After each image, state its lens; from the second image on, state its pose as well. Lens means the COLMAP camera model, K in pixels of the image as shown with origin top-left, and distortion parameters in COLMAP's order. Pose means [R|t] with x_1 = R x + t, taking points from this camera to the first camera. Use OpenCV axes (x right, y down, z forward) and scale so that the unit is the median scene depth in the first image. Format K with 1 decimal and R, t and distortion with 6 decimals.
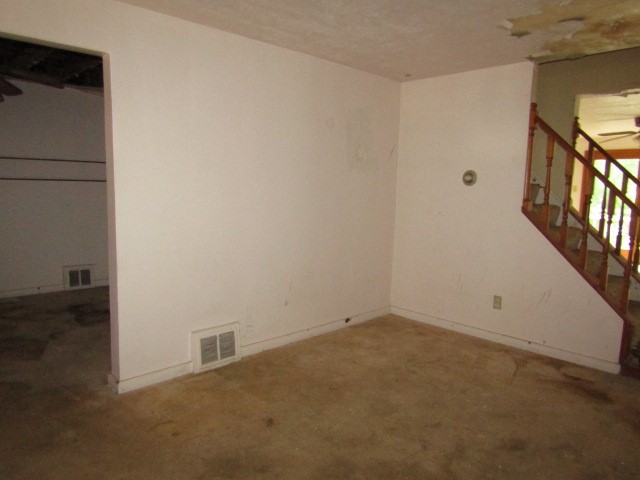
lens RADIAL K [[449.0, 0, 317.3], [0, 449.0, 239.3], [0, 0, 1]] dist [-0.023143, 0.008601]
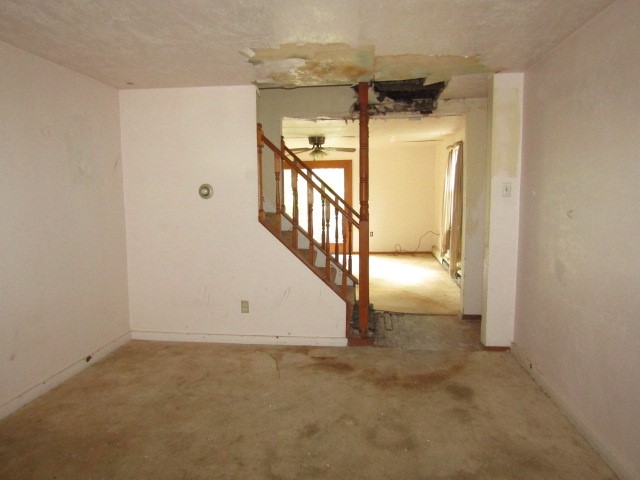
lens RADIAL K [[449.0, 0, 317.3], [0, 449.0, 239.5], [0, 0, 1]] dist [-0.023143, 0.008601]
pose [[0.772817, -0.093695, 0.627675, -0.134344], [0.102200, 0.994507, 0.022621, -0.027878], [-0.626346, 0.046666, 0.778147, 0.052390]]
